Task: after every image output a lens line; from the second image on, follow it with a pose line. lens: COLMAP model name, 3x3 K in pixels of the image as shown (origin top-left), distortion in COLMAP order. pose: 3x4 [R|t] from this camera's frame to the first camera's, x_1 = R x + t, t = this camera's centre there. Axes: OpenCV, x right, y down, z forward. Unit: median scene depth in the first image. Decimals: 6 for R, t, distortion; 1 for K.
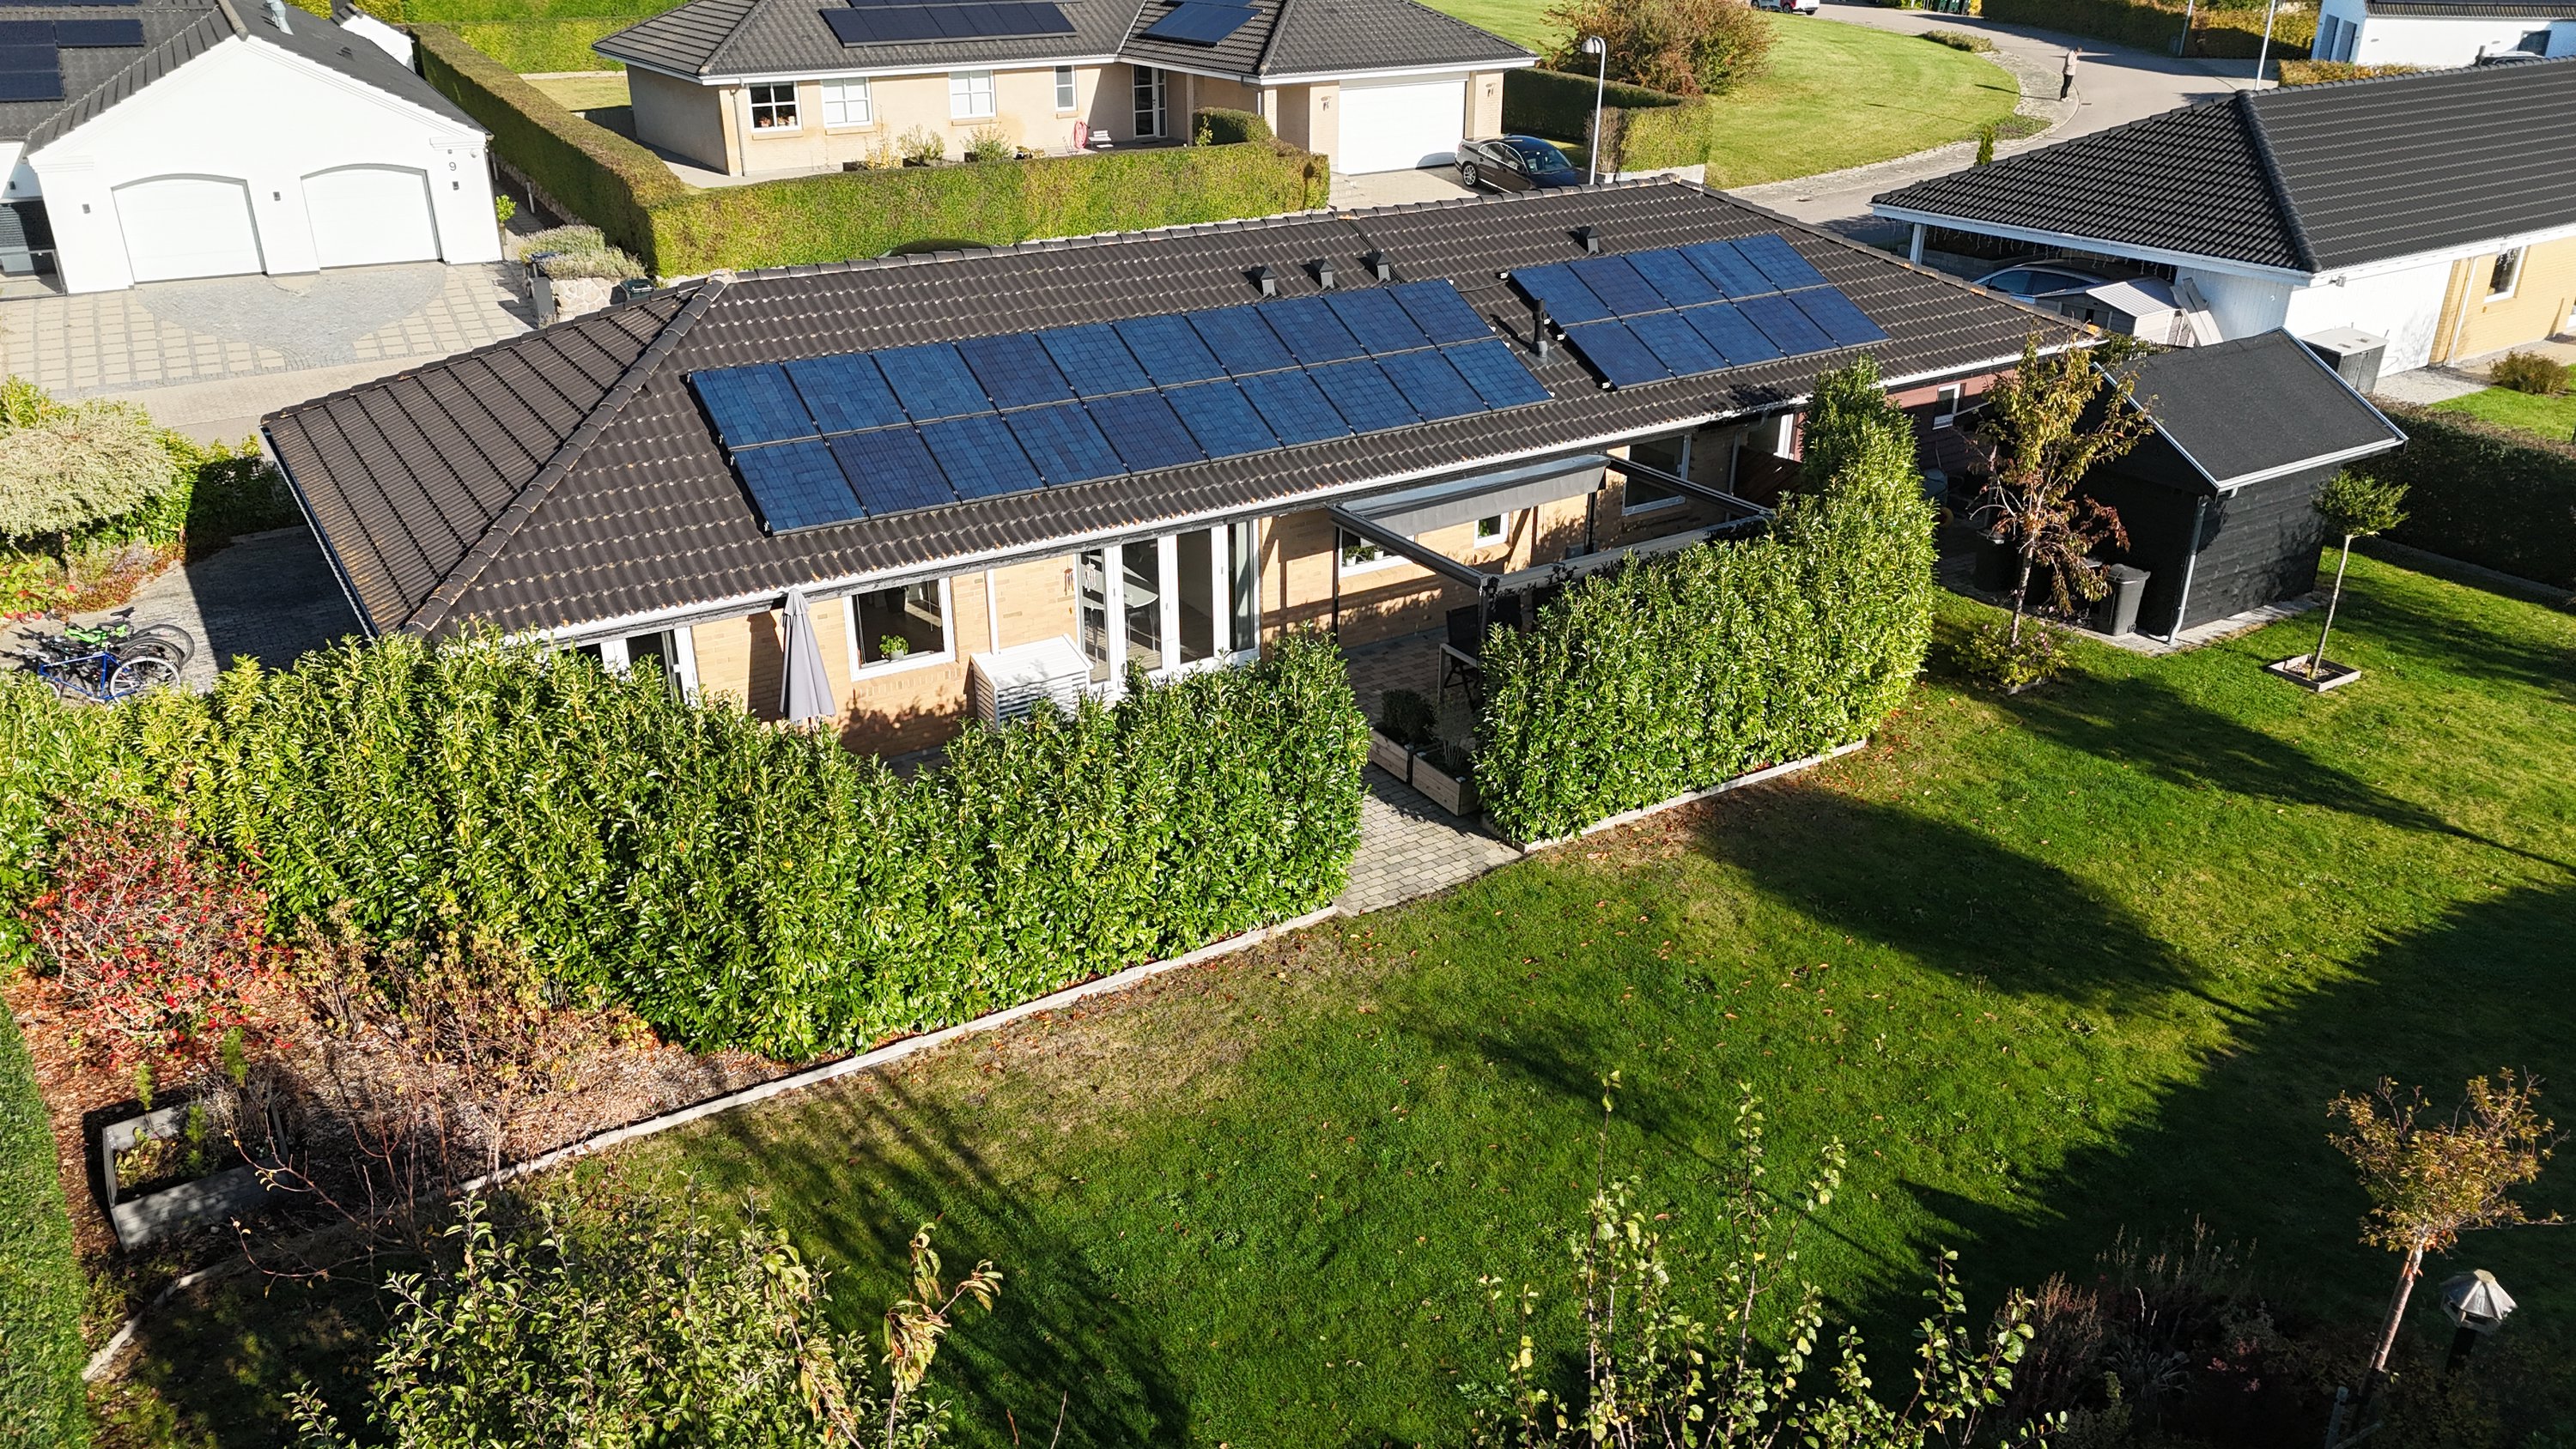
lens RADIAL K [[1925.2, 0, 1295.7], [0, 1925.2, 724.6], [0, 0, 1]] dist [0.051937, -0.012765]
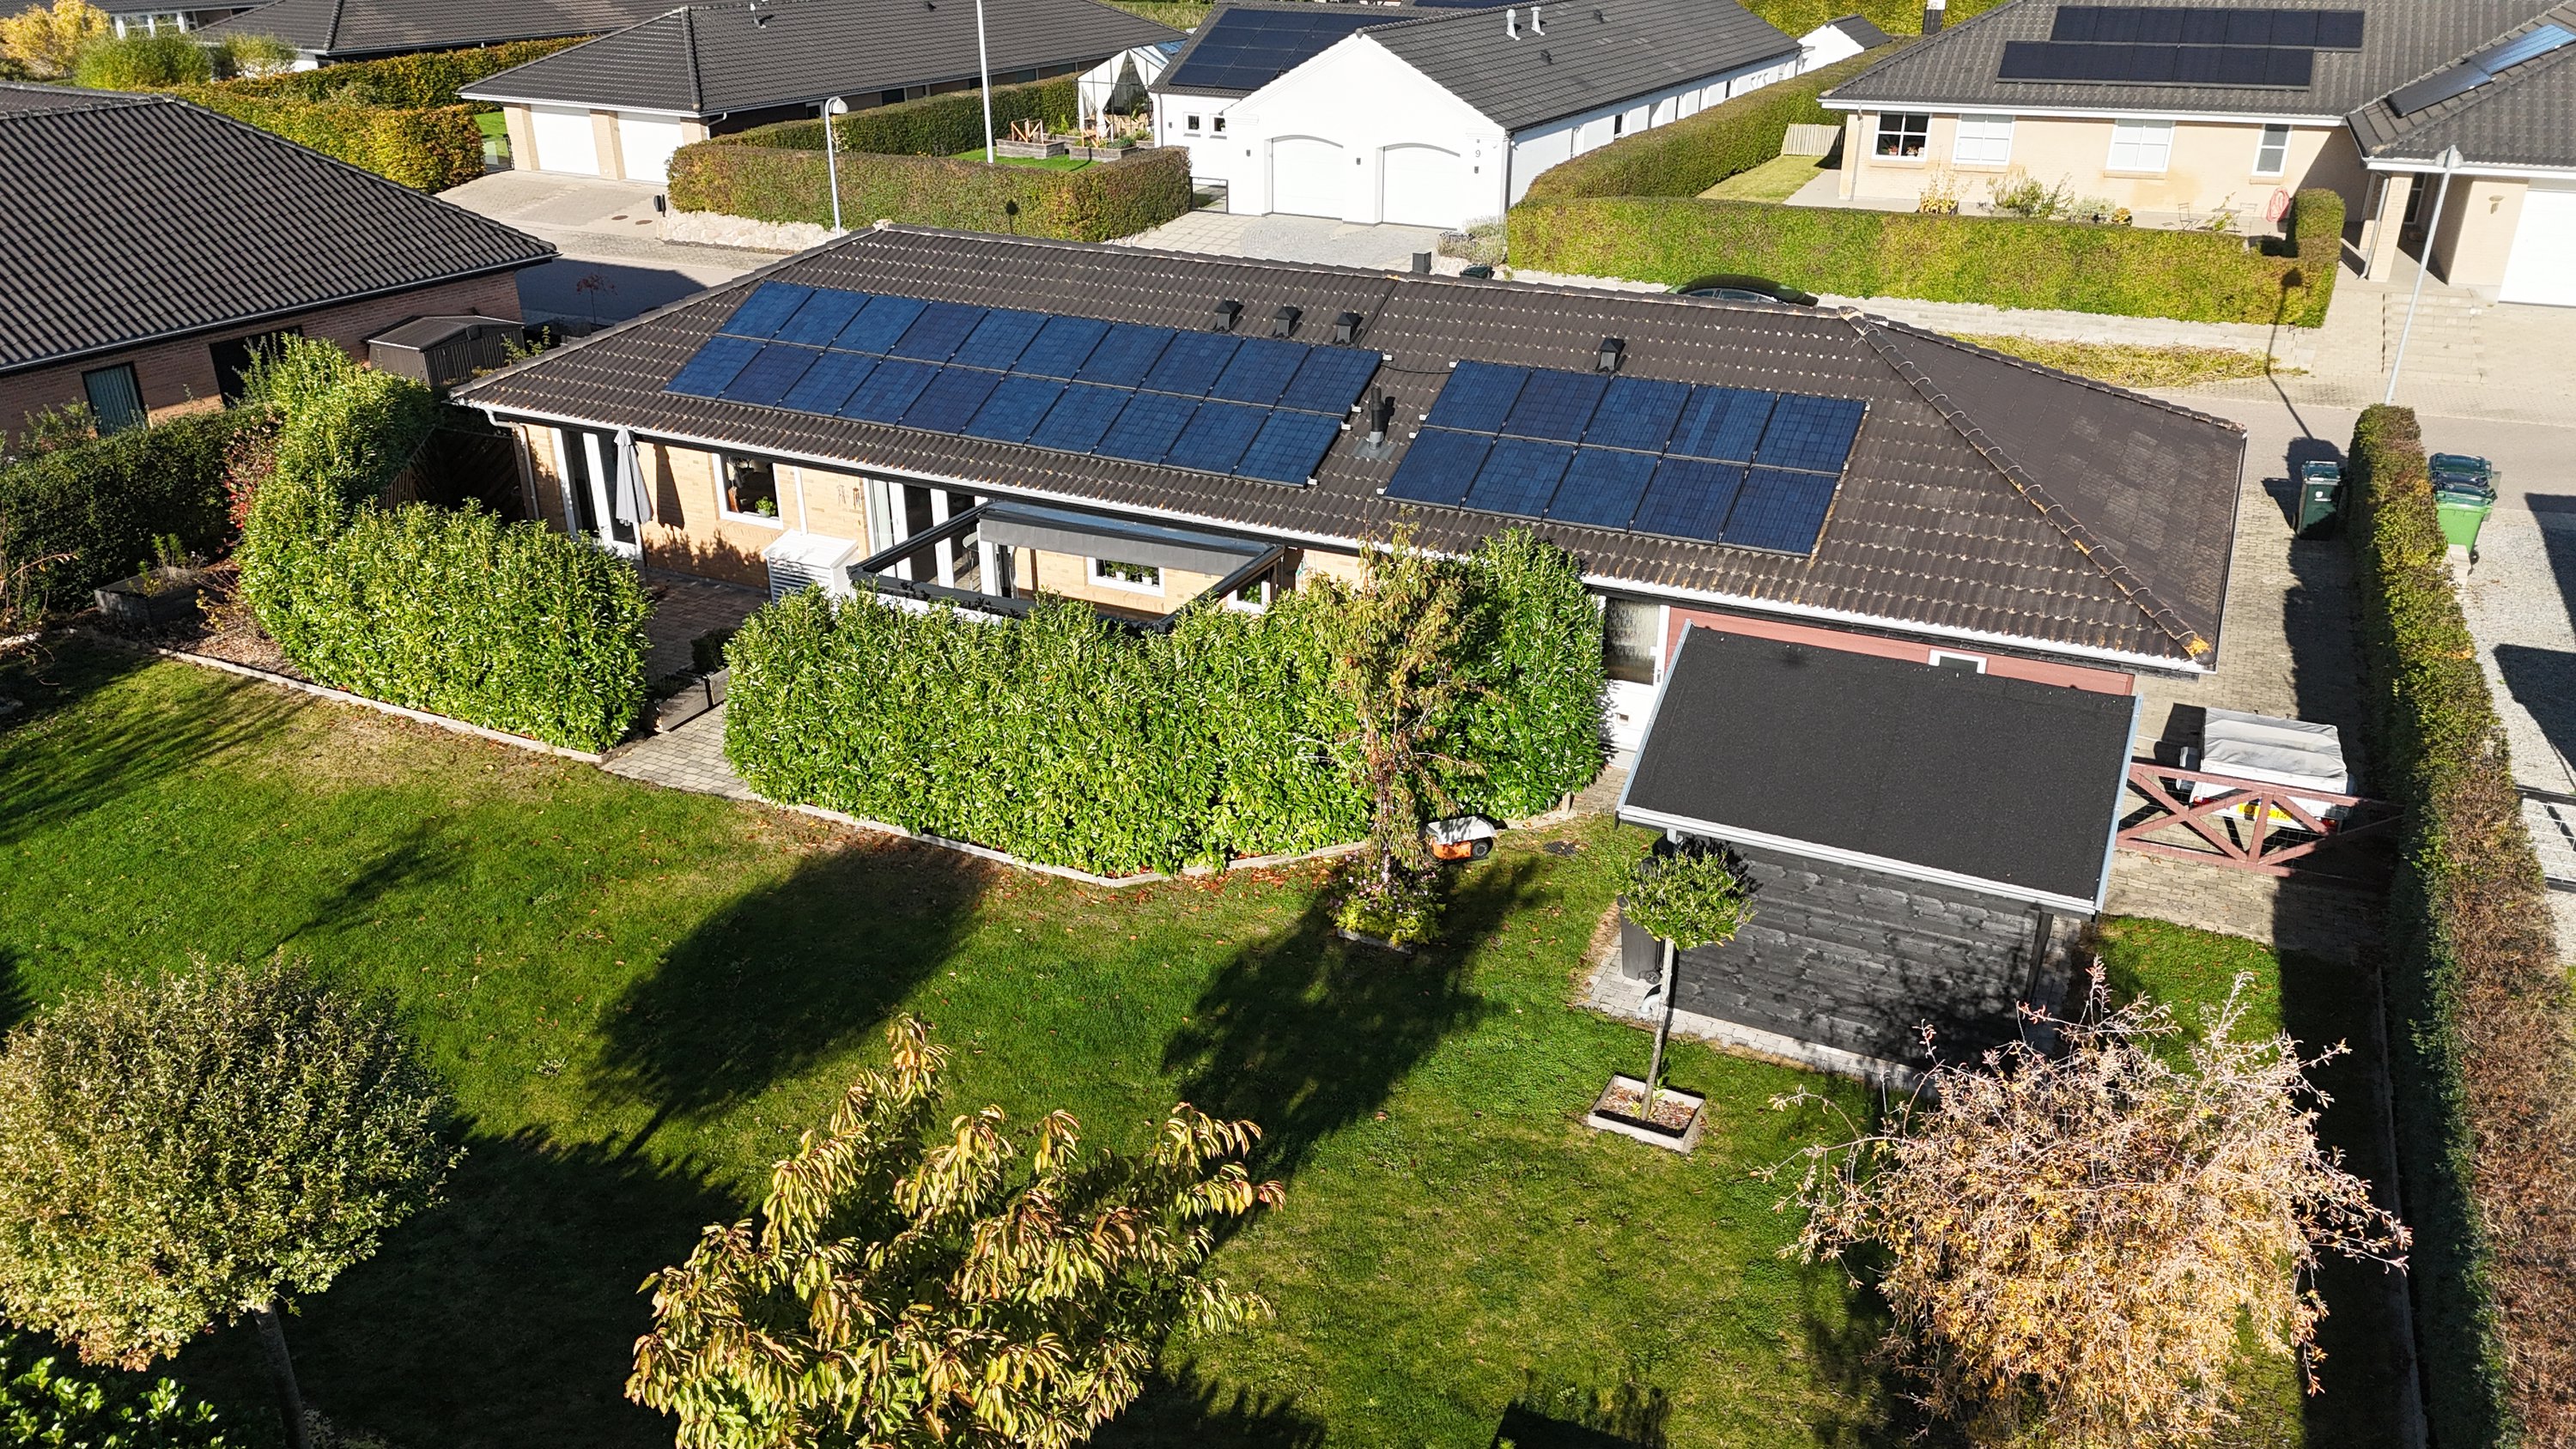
lens RADIAL K [[1925.2, 0, 1295.0], [0, 1925.2, 722.9], [0, 0, 1]] dist [0.051937, -0.012765]
pose [[0.522647, 0.346057, -0.779156, 1.007473], [-0.345664, 0.921440, 0.177385, -0.249713], [0.779330, 0.176617, 0.601208, 0.482979]]
